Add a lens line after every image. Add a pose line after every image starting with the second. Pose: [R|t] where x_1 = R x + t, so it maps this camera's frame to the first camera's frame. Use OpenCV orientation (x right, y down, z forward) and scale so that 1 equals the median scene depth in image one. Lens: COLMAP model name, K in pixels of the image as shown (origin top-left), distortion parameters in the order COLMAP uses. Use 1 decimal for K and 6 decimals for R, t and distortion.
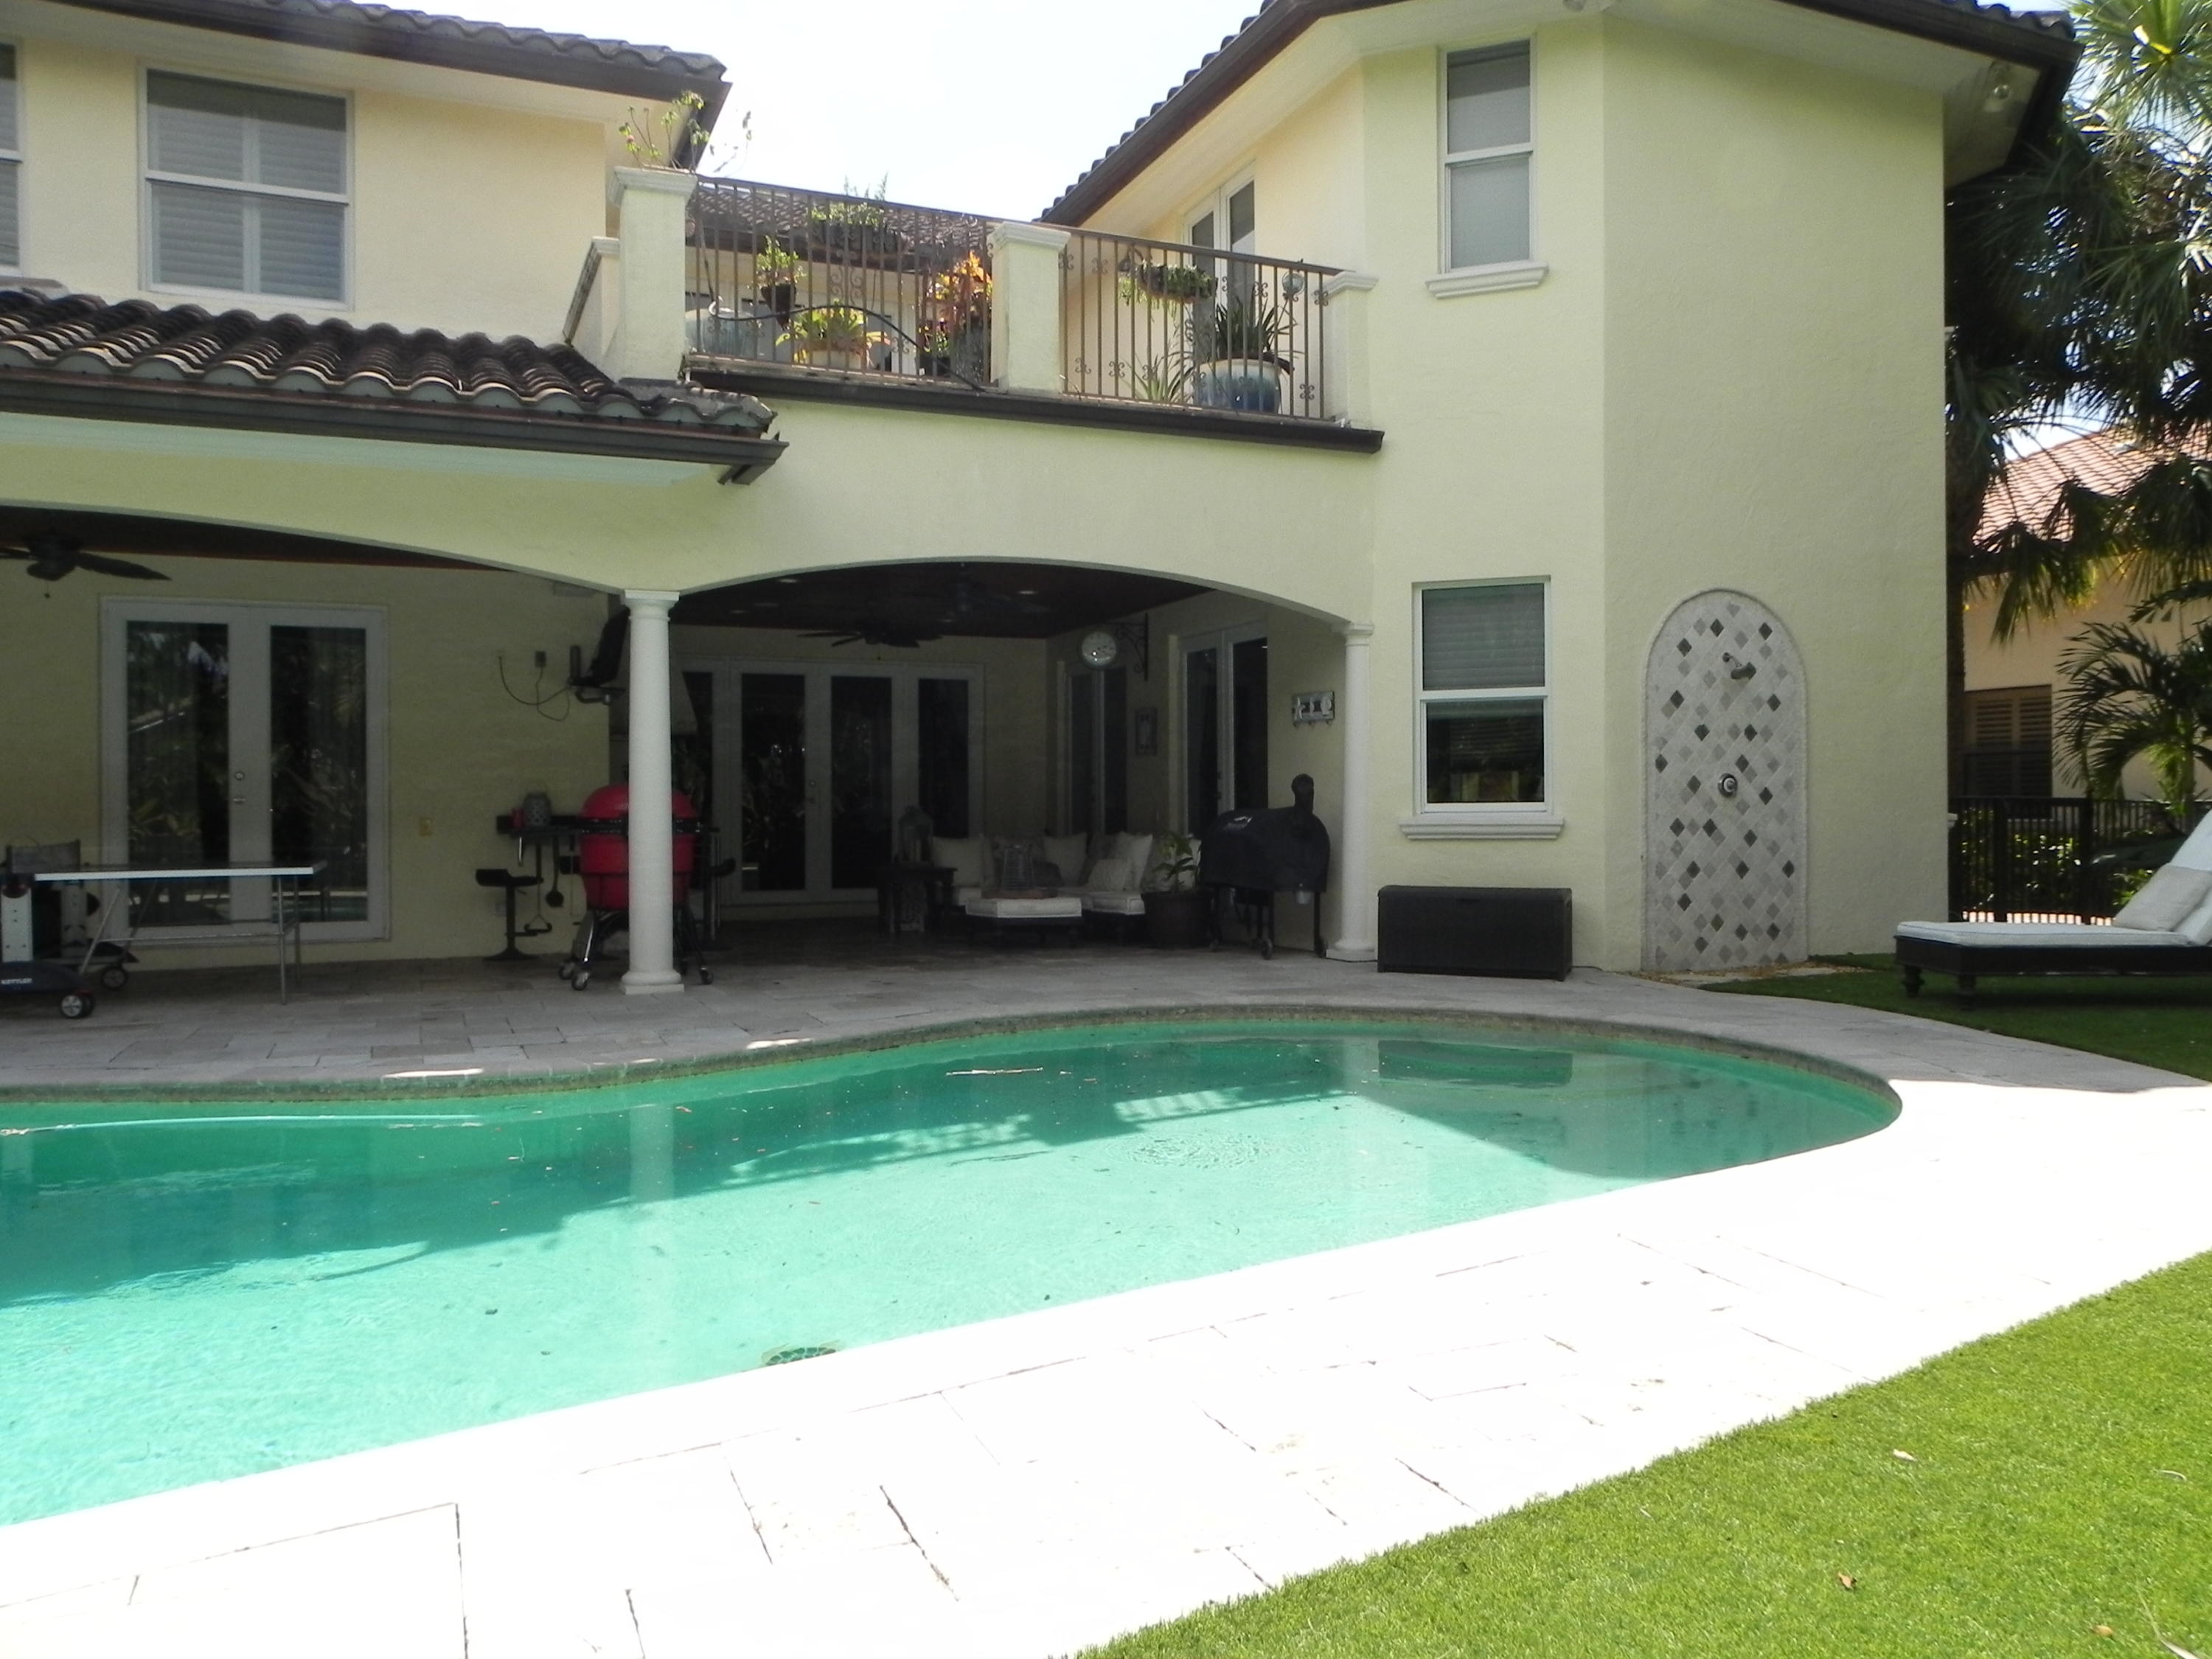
lens RADIAL K [[1667.1, 0, 1135.6], [0, 1667.1, 812.4], [0, 0, 1]] dist [-0.007734, -0.003995]
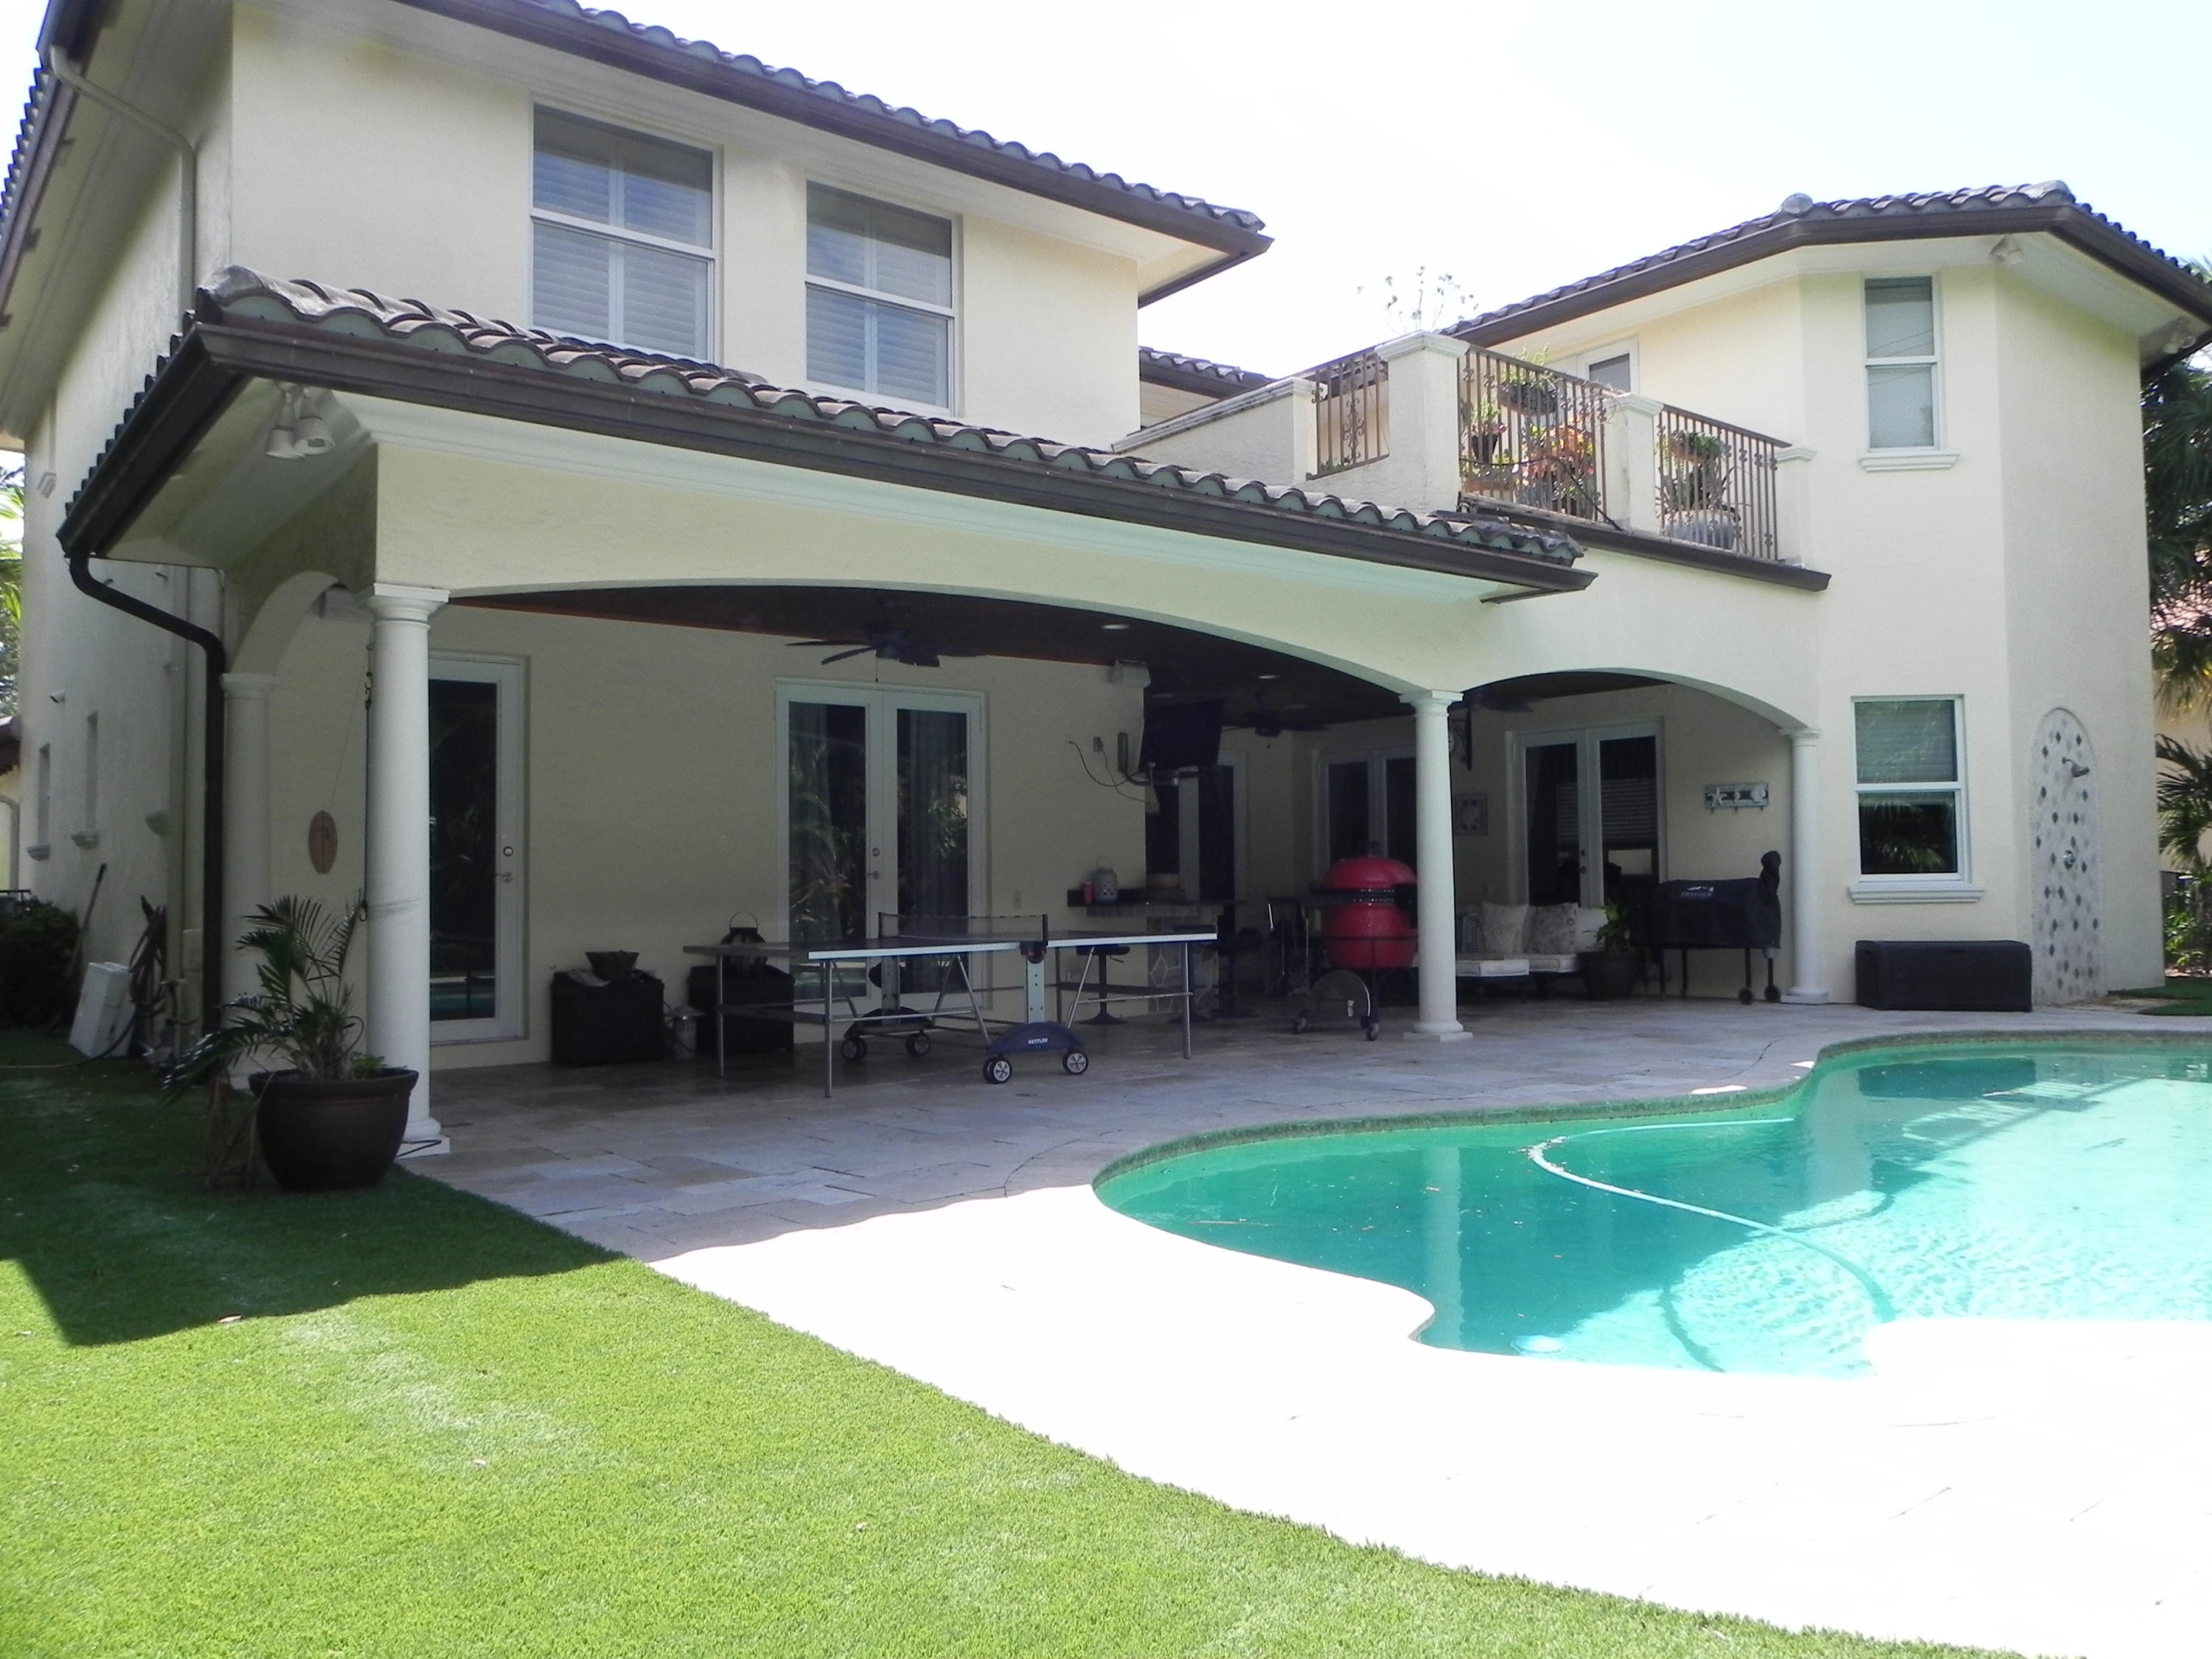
lens RADIAL K [[1656.4, 0, 1129.4], [0, 1656.4, 814.4], [0, 0, 1]] dist [-0.018010, -0.004721]
pose [[0.966423, 0.006155, 0.256882, -0.667164], [0.006258, 0.998853, -0.047475, 0.004835], [-0.256880, 0.047488, 0.965276, -0.043558]]
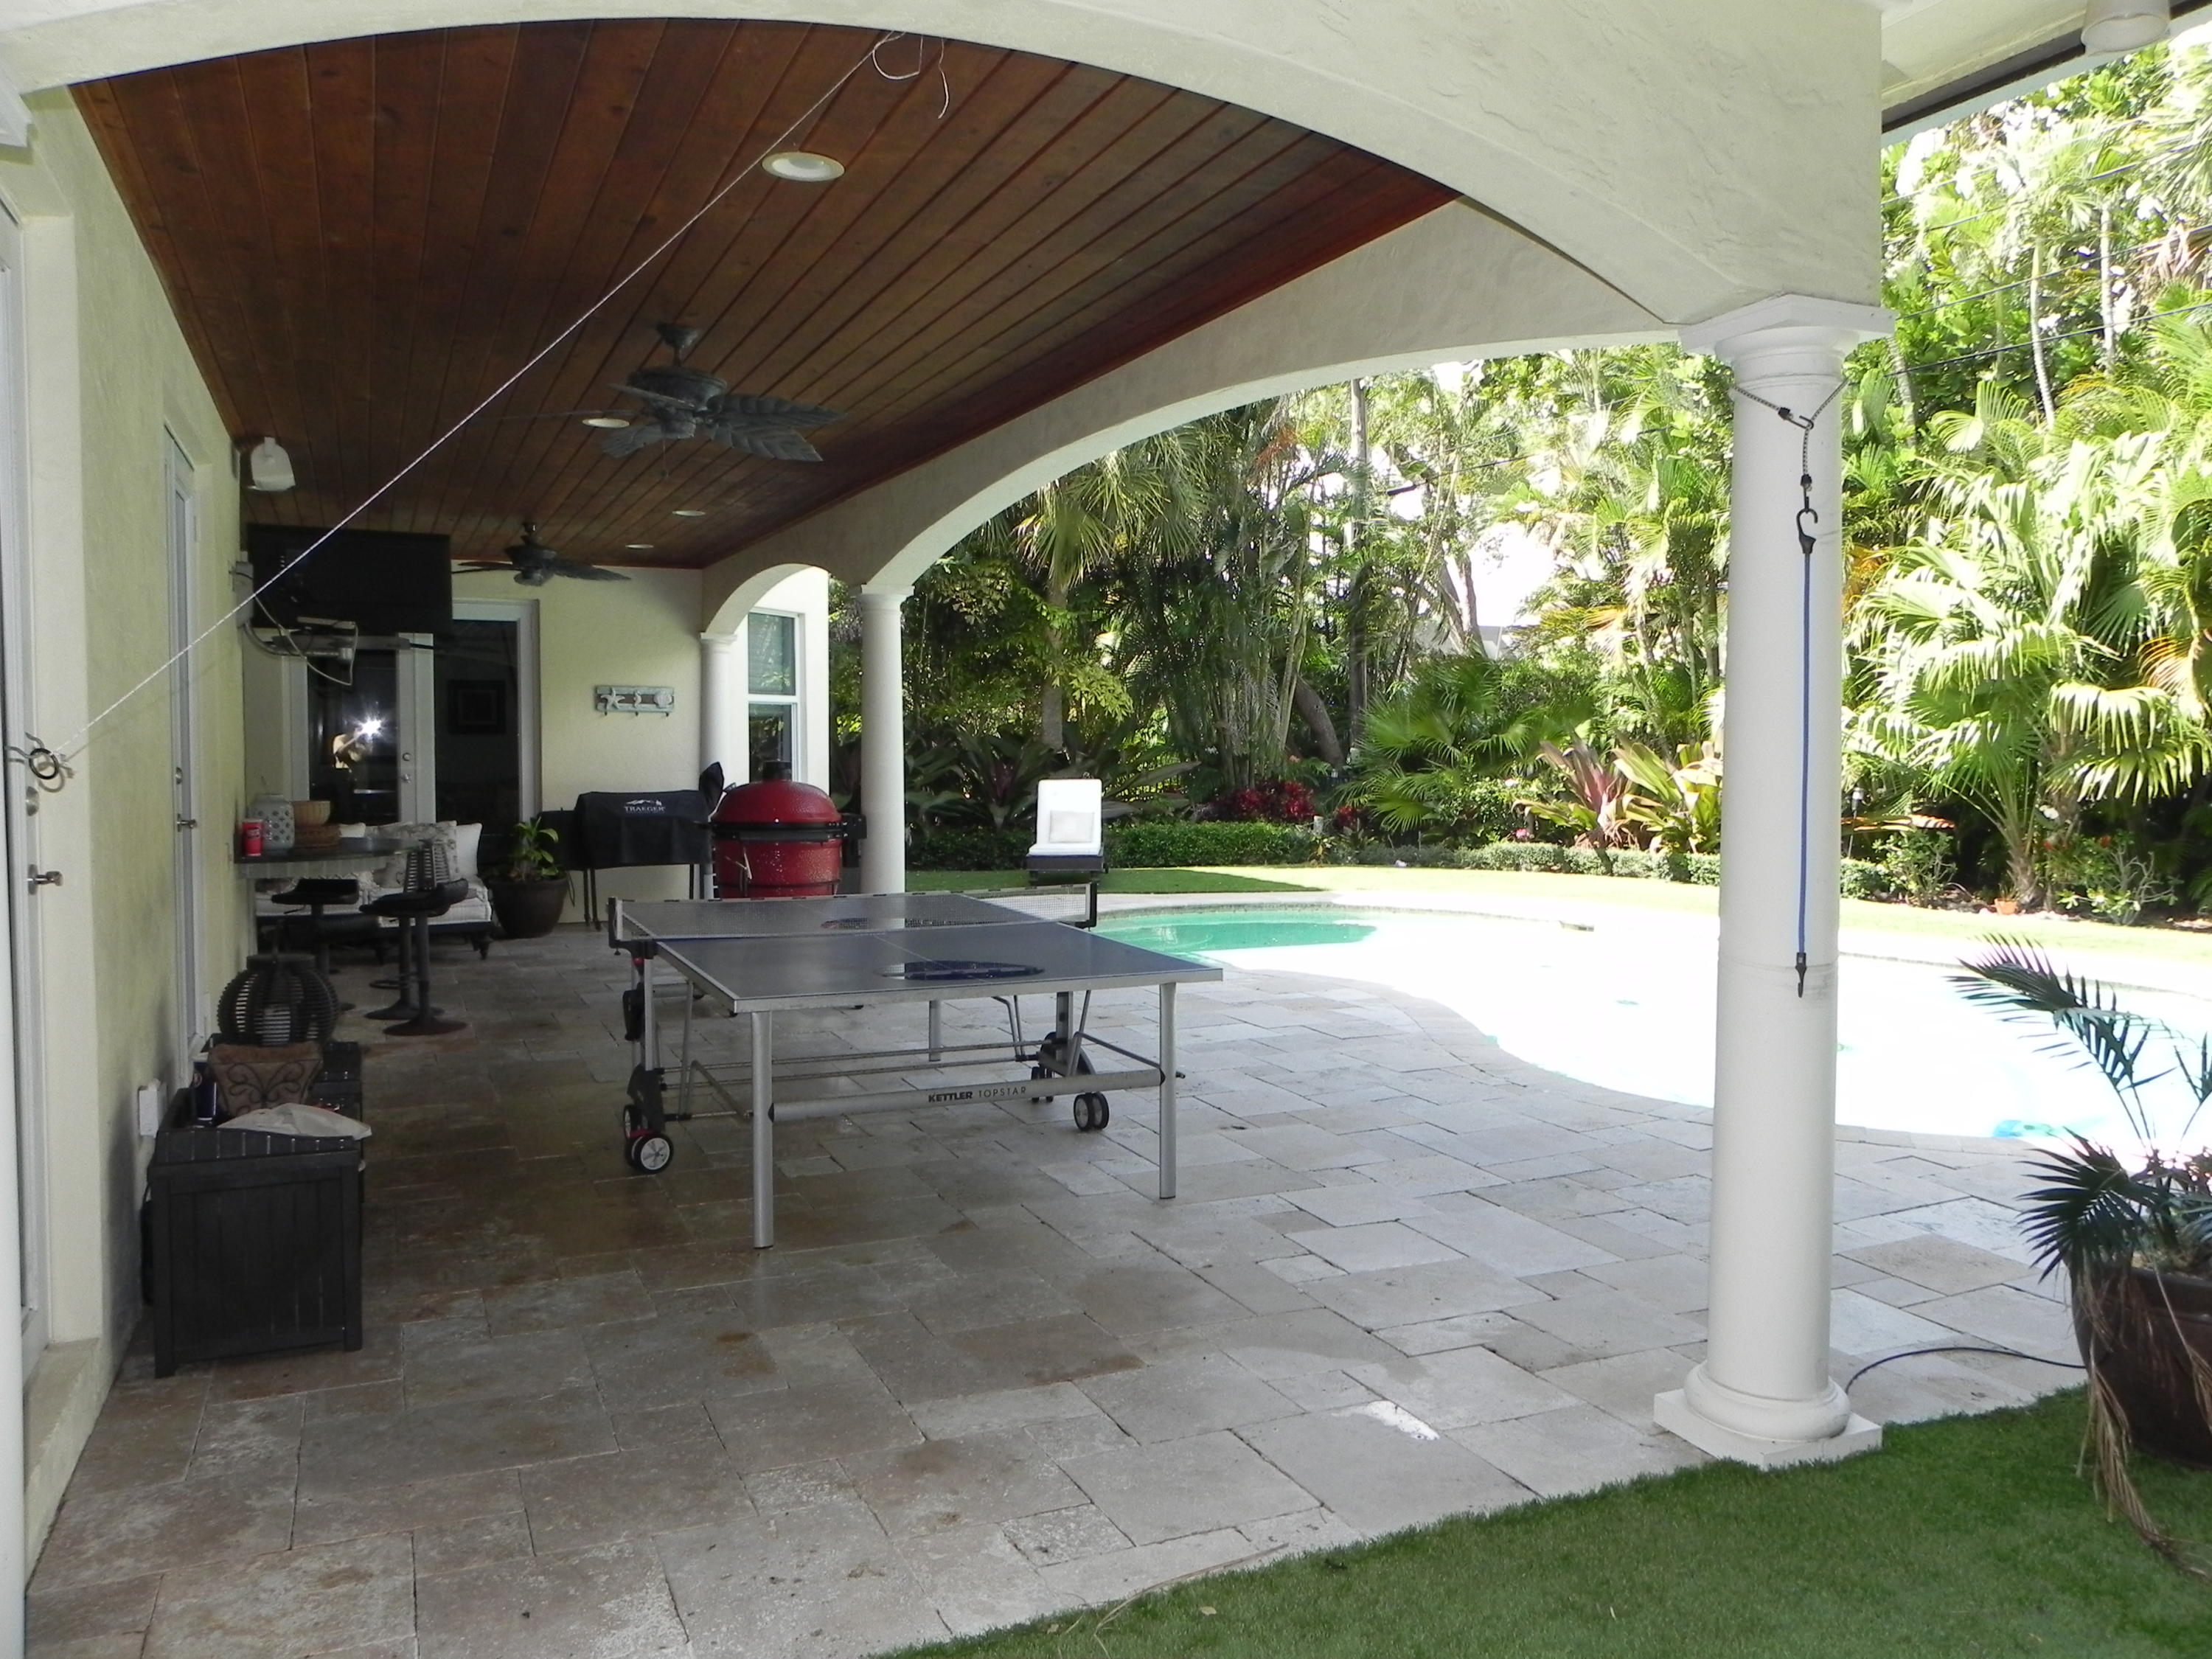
lens RADIAL K [[1667.1, 0, 1135.6], [0, 1667.1, 812.4], [0, 0, 1]] dist [-0.007734, -0.003995]
pose [[-0.018403, -0.037479, 0.999128, -1.068670], [-0.000225, 0.999297, 0.037481, -0.031698], [-0.999831, 0.000465, -0.018399, 0.736282]]
